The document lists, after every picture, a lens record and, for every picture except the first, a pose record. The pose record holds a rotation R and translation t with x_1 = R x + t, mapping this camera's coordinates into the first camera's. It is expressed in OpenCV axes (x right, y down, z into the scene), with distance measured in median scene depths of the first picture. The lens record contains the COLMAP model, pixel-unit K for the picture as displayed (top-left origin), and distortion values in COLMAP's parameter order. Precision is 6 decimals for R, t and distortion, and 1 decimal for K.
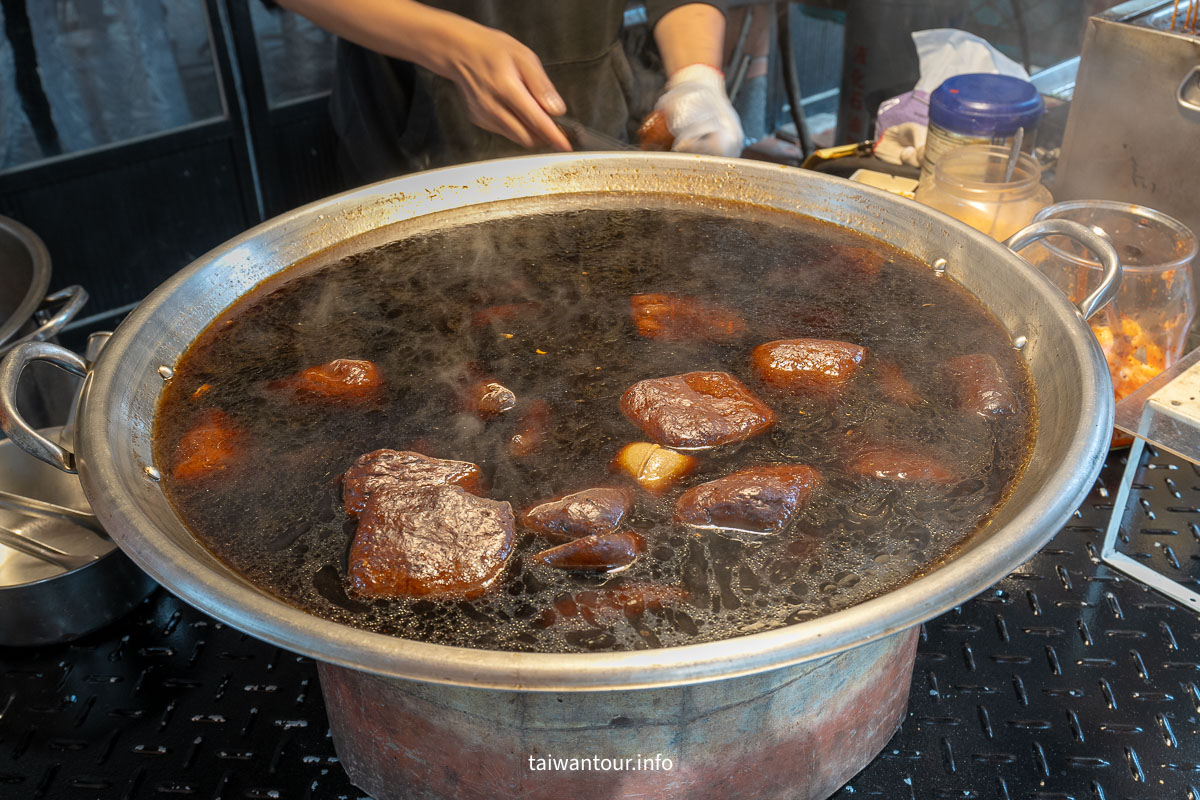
lens RADIAL K [[1148.9, 0, 600.0], [0, 1148.9, 400.0], [0, 0, 1]] dist [0.003254, 0.003793]
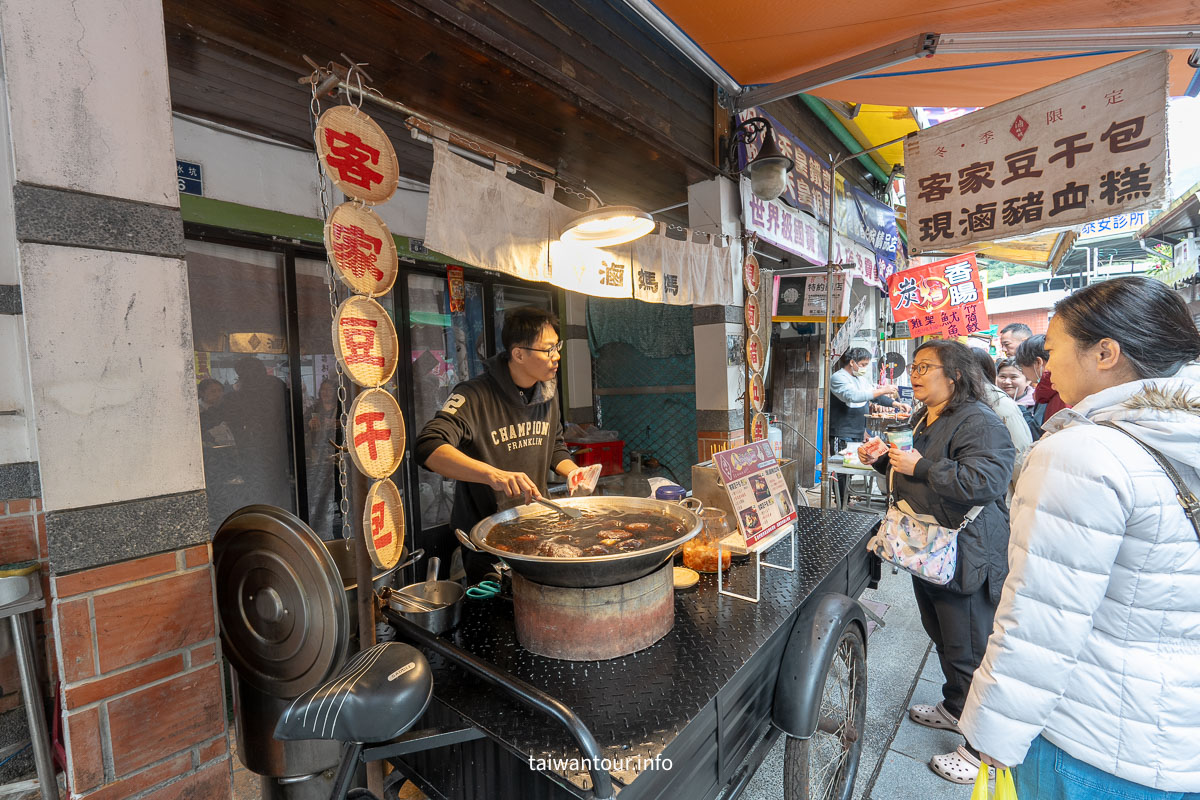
lens RADIAL K [[554.4, 0, 600.0], [0, 554.4, 400.0], [0, 0, 1]] dist [0.000085, -0.000002]
pose [[0.983404, -0.014020, 0.180884, -0.332918], [0.106661, 0.851193, -0.513902, 0.625750], [-0.146762, 0.524666, 0.838562, -0.996702]]
